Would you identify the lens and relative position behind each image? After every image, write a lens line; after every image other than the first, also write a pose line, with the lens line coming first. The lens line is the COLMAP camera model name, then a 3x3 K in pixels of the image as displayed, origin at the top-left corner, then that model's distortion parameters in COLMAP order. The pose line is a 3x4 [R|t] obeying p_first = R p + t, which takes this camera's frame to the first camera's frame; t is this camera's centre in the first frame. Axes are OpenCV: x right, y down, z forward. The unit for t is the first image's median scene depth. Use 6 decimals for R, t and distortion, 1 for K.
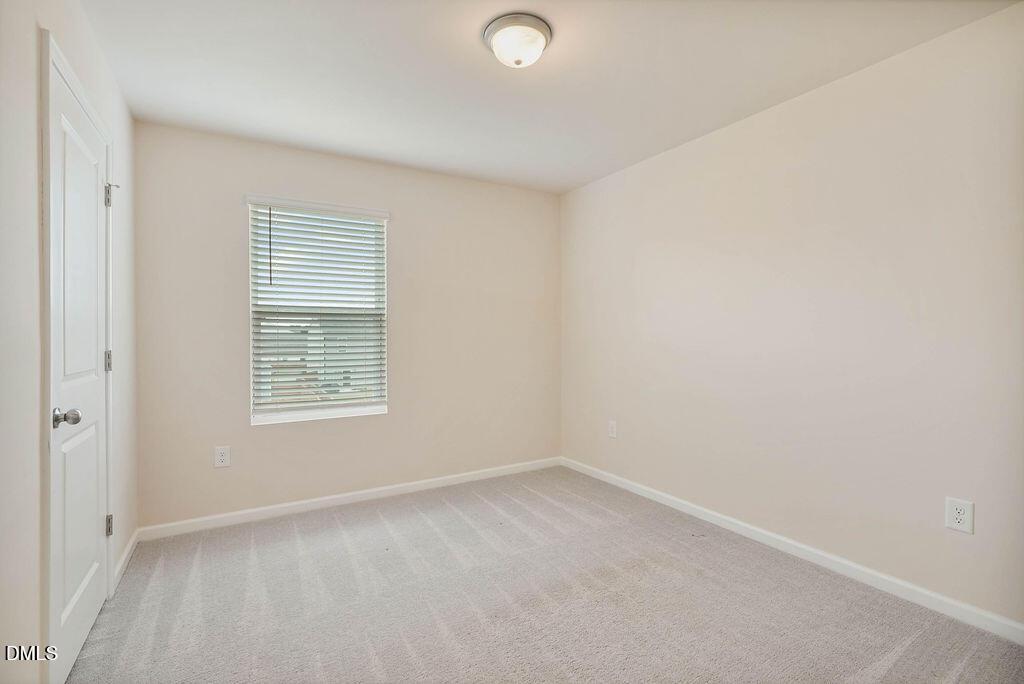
lens RADIAL K [[468.4, 0, 506.6], [0, 468.4, 336.9], [0, 0, 1]] dist [-0.004540, 0.002642]
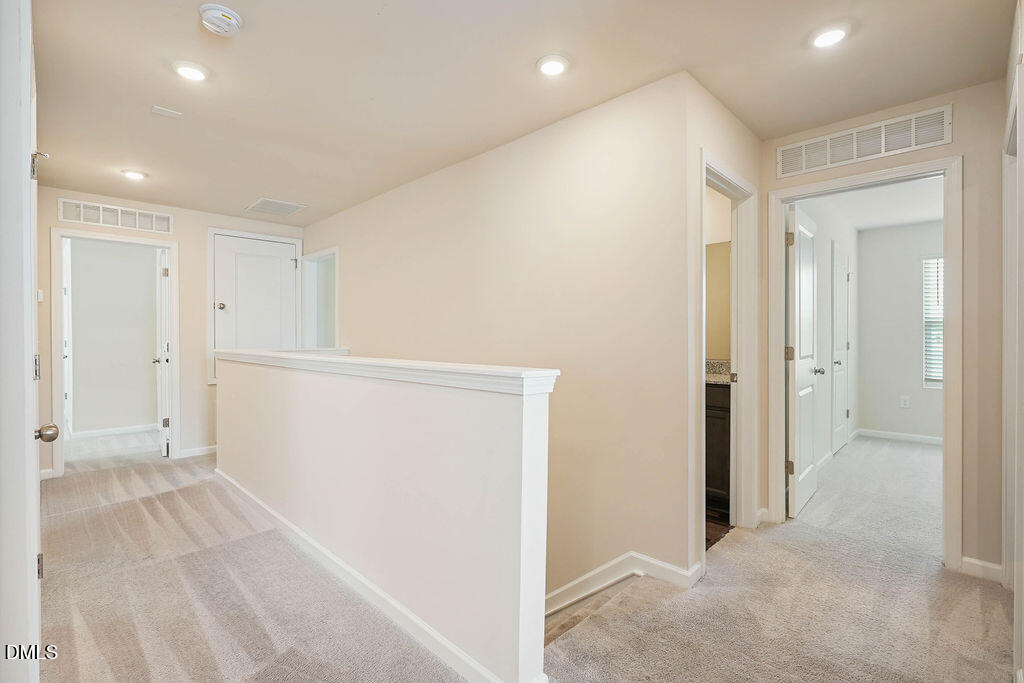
lens RADIAL K [[468.4, 0, 509.3], [0, 468.4, 338.9], [0, 0, 1]] dist [-0.004540, 0.002642]
pose [[0.262226, 0.002545, -0.965003, 1.702256], [-0.004620, 0.999988, 0.001382, 0.032272], [0.964995, 0.004096, 0.262235, -2.205929]]
